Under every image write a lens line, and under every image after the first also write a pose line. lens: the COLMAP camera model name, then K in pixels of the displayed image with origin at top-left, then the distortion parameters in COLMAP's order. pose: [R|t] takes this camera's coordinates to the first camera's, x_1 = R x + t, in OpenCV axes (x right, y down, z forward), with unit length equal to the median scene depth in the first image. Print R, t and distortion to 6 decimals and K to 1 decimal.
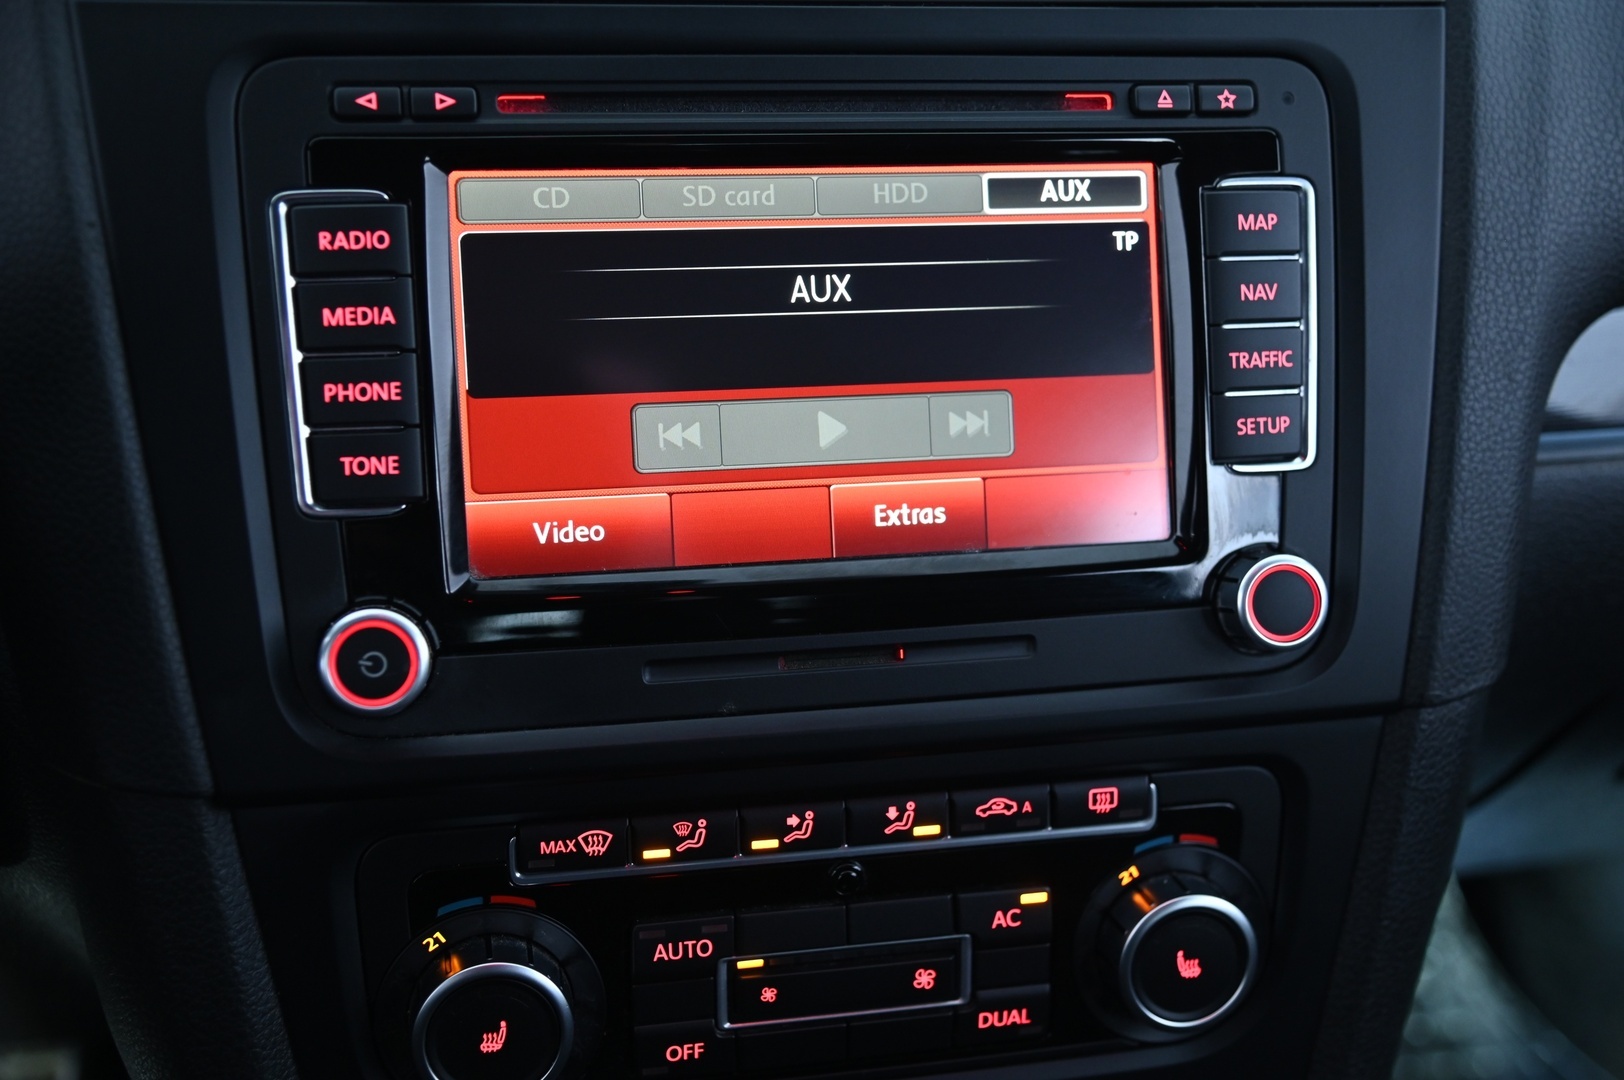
lens RADIAL K [[1772.7, 0, 812.0], [0, 1772.7, 540.0], [0, 0, 1]] dist [0.026842, 0.007203]
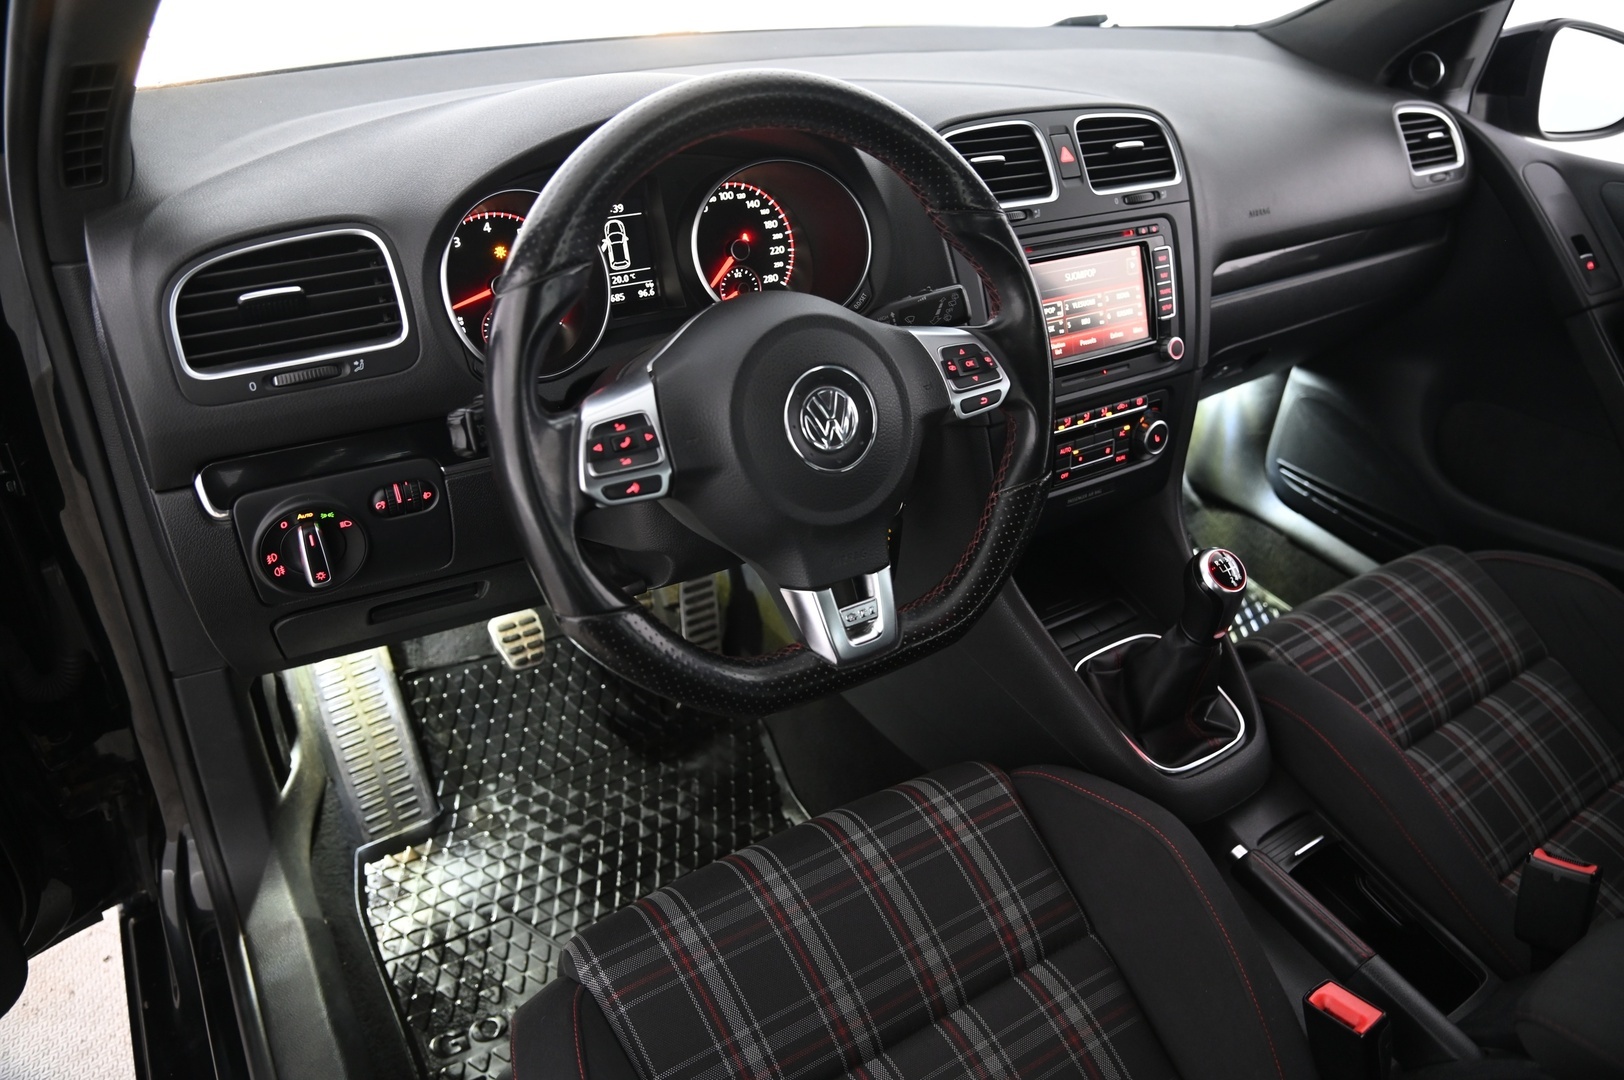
lens RADIAL K [[1086.7, 0, 812.0], [0, 1086.7, 540.0], [0, 0, 1]] dist [-0.135851, 0.077054]
pose [[0.935607, -0.185414, 0.300437, -1.396304], [0.127373, 0.970951, 0.202561, -0.147944], [-0.329267, -0.151250, 0.932044, -1.158761]]
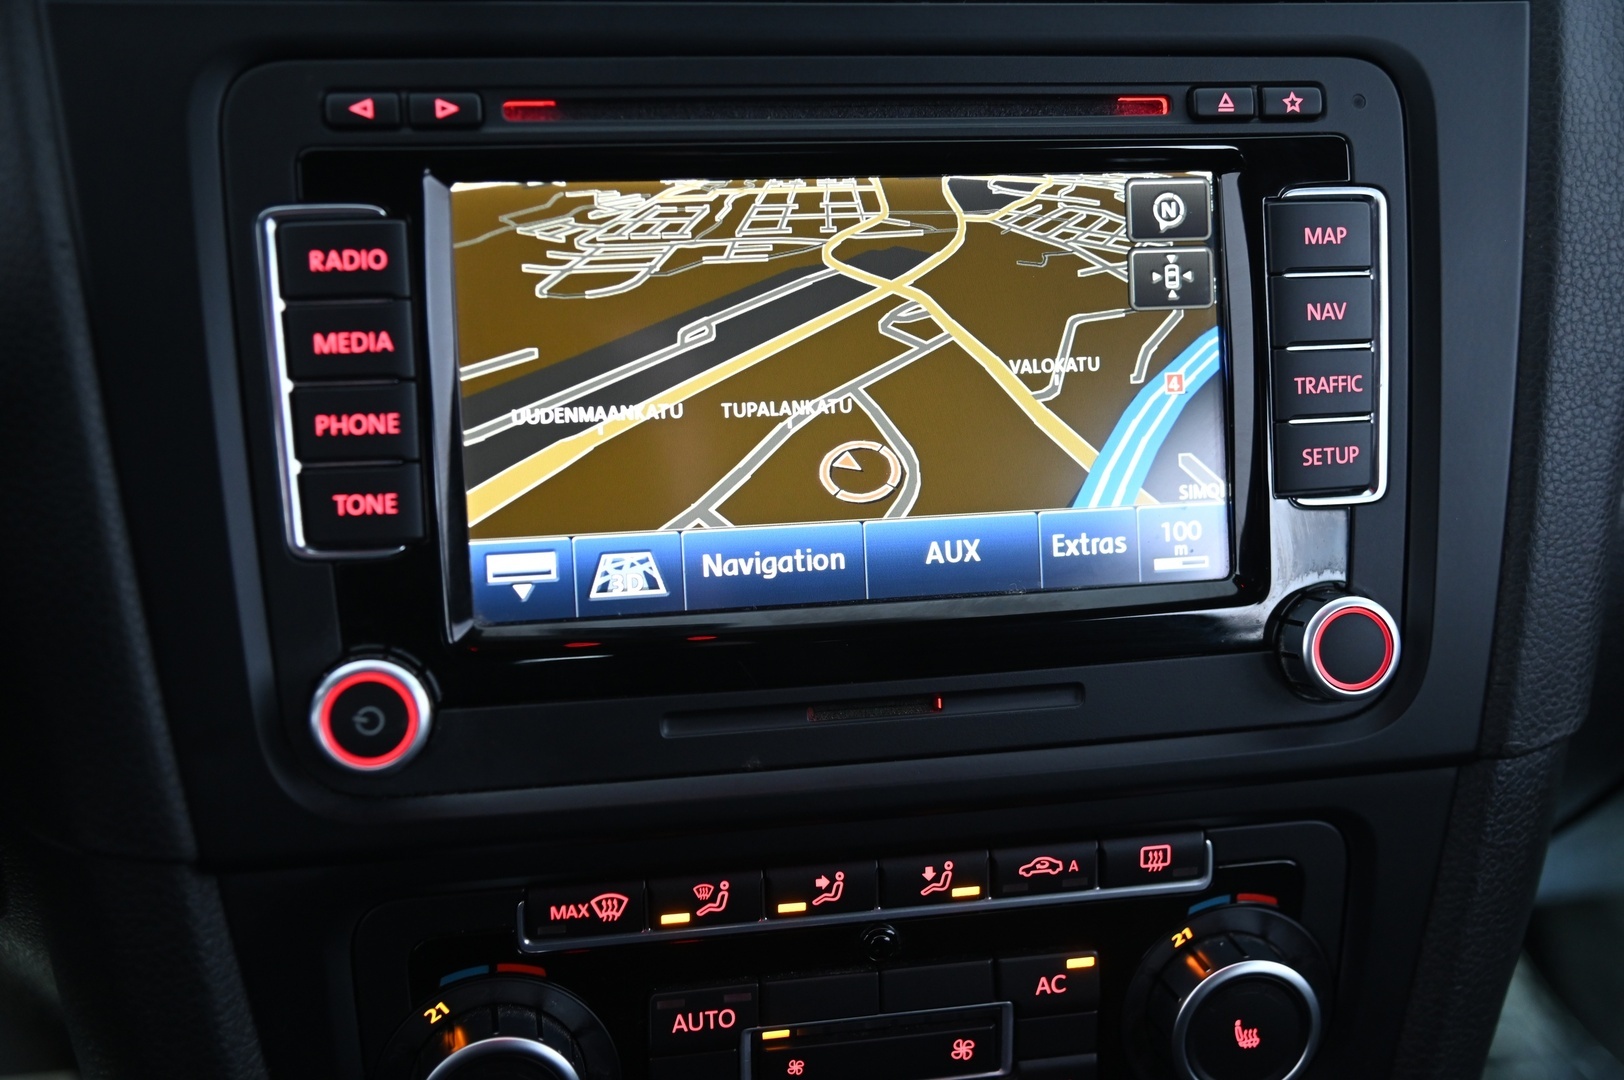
lens RADIAL K [[1772.7, 0, 812.0], [0, 1772.7, 540.0], [0, 0, 1]] dist [0.026842, 0.007203]
pose [[0.999942, 0.001182, -0.010721, -0.006198], [-0.001066, 0.999942, 0.010752, -0.030455], [0.010733, -0.010740, 0.999885, 0.071434]]
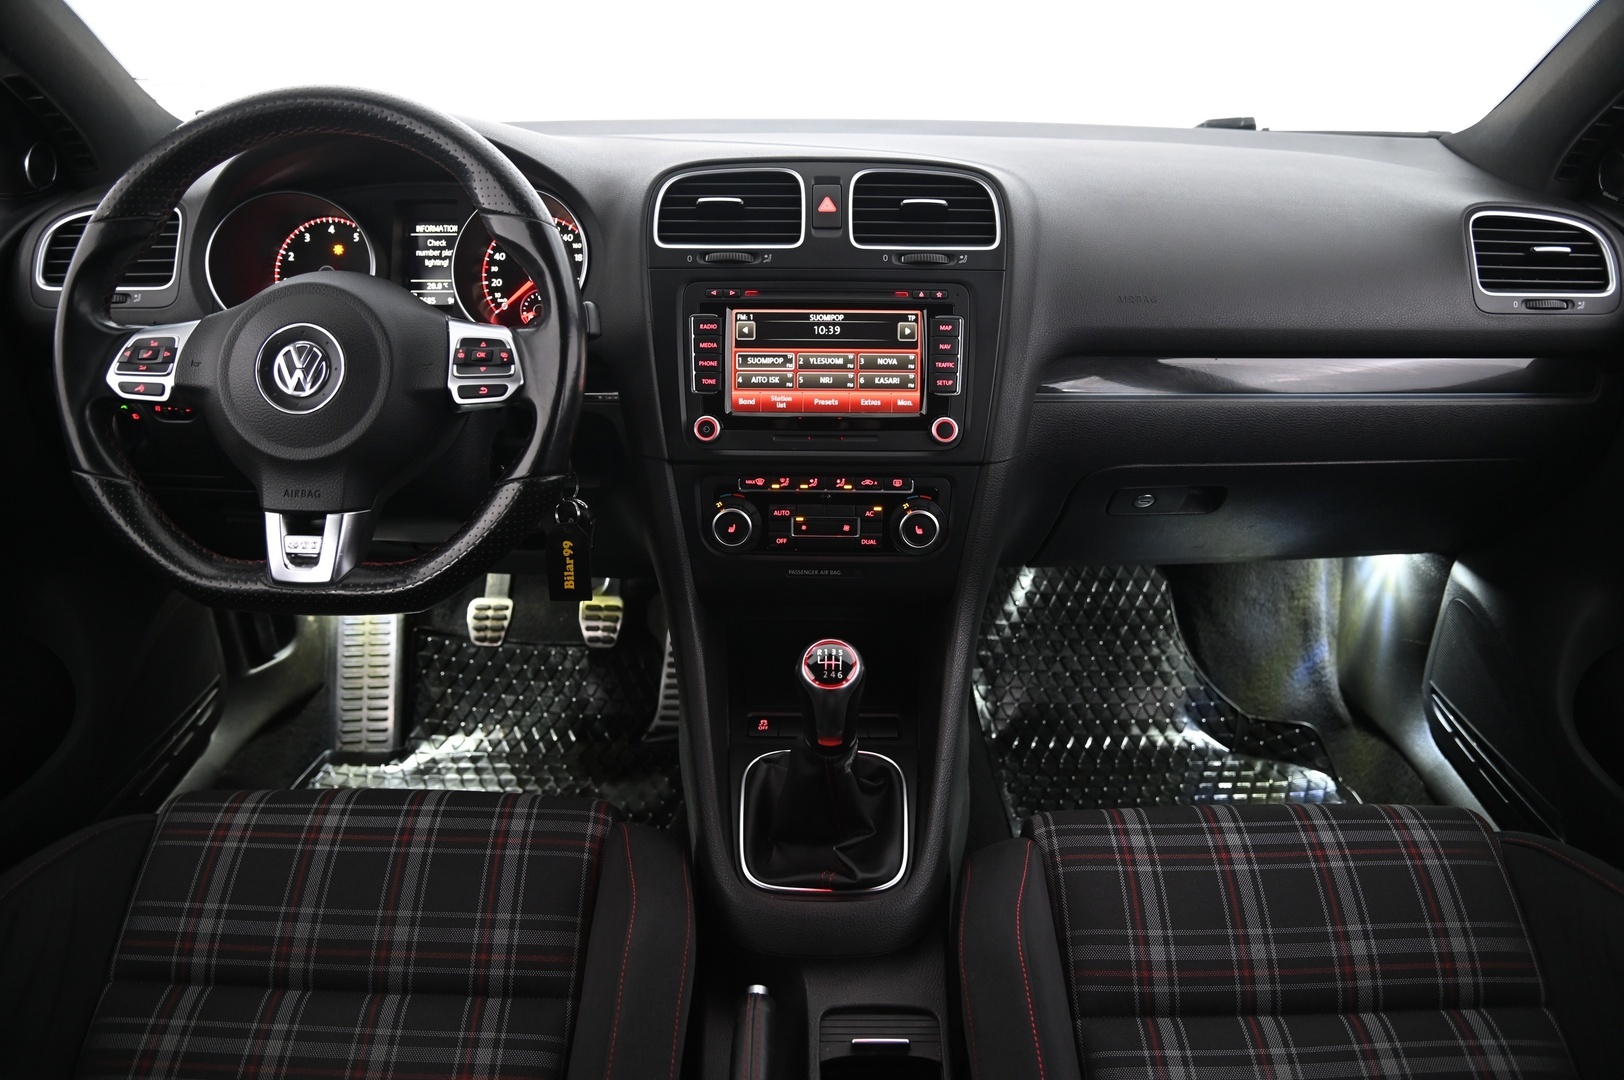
lens RADIAL K [[1091.4, 0, 812.0], [0, 1091.4, 540.0], [0, 0, 1]] dist [-0.129590, 0.074100]
pose [[0.977546, 0.066165, -0.200067, 0.460855], [-0.059055, 0.997400, 0.041311, 0.185384], [0.202280, -0.028568, 0.978911, -1.281094]]
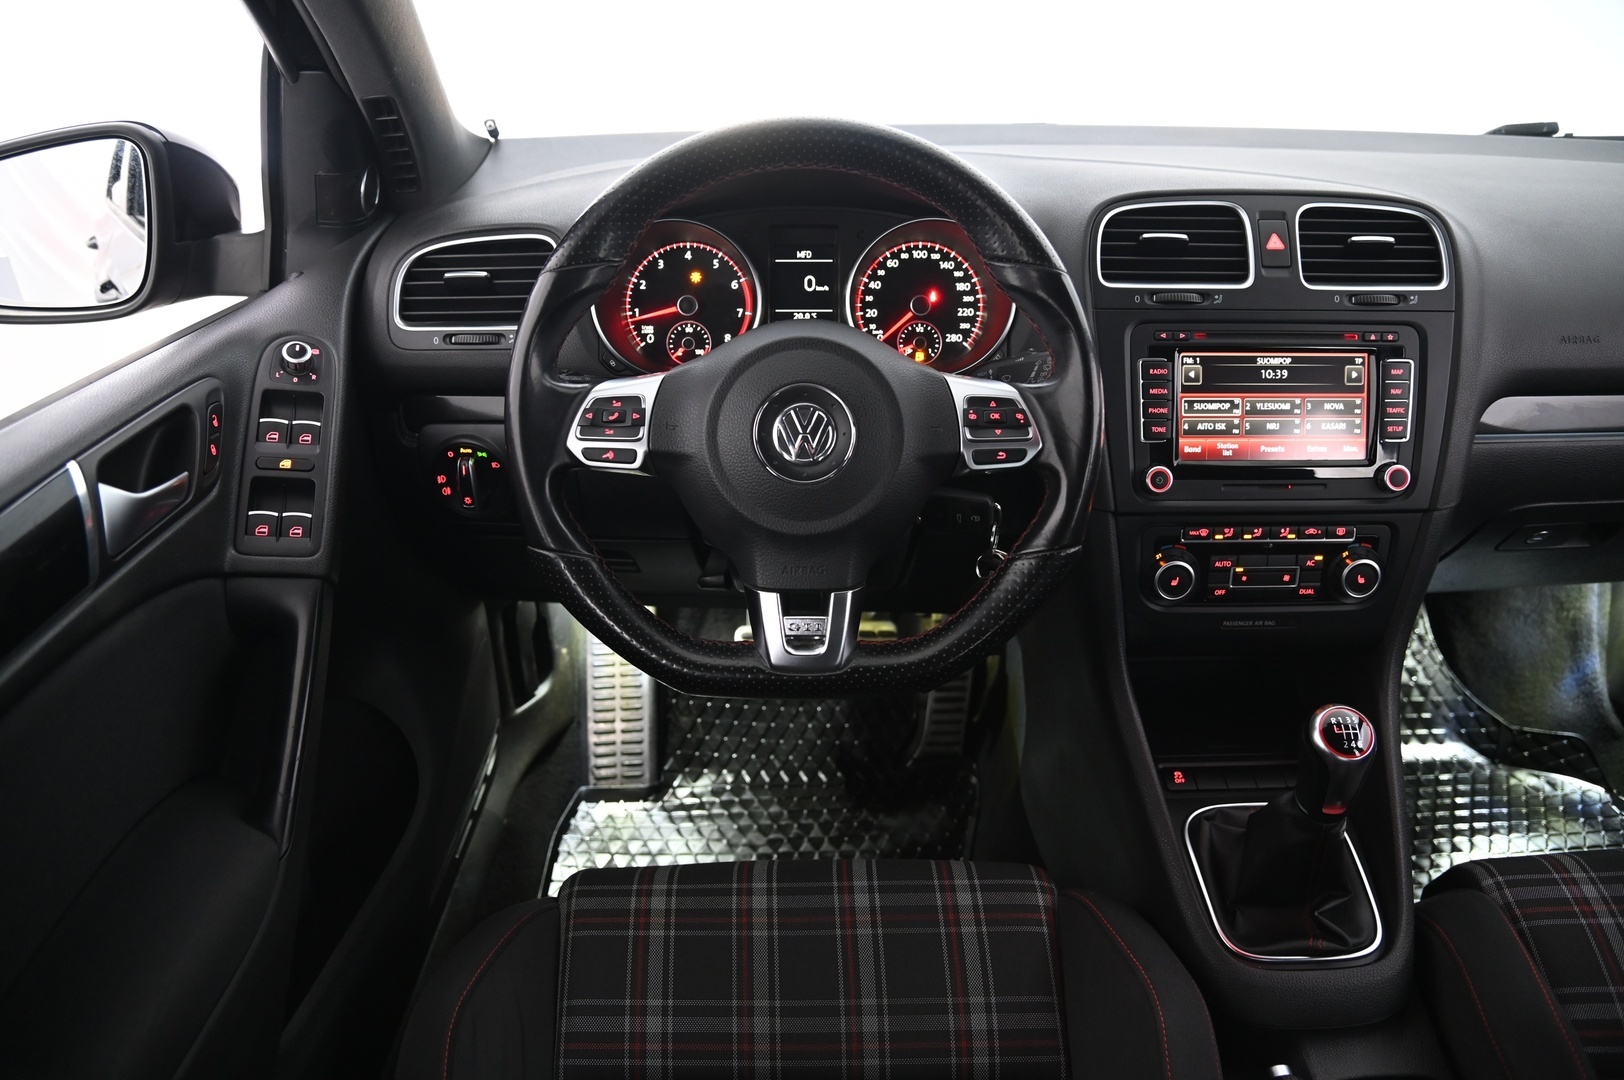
lens RADIAL K [[1091.4, 0, 812.0], [0, 1091.4, 540.0], [0, 0, 1]] dist [-0.129590, 0.074100]
pose [[0.979052, 0.056229, -0.195695, -0.469601], [-0.042726, 0.996449, 0.072553, 0.054758], [0.199079, -0.062672, 0.977977, -1.332348]]
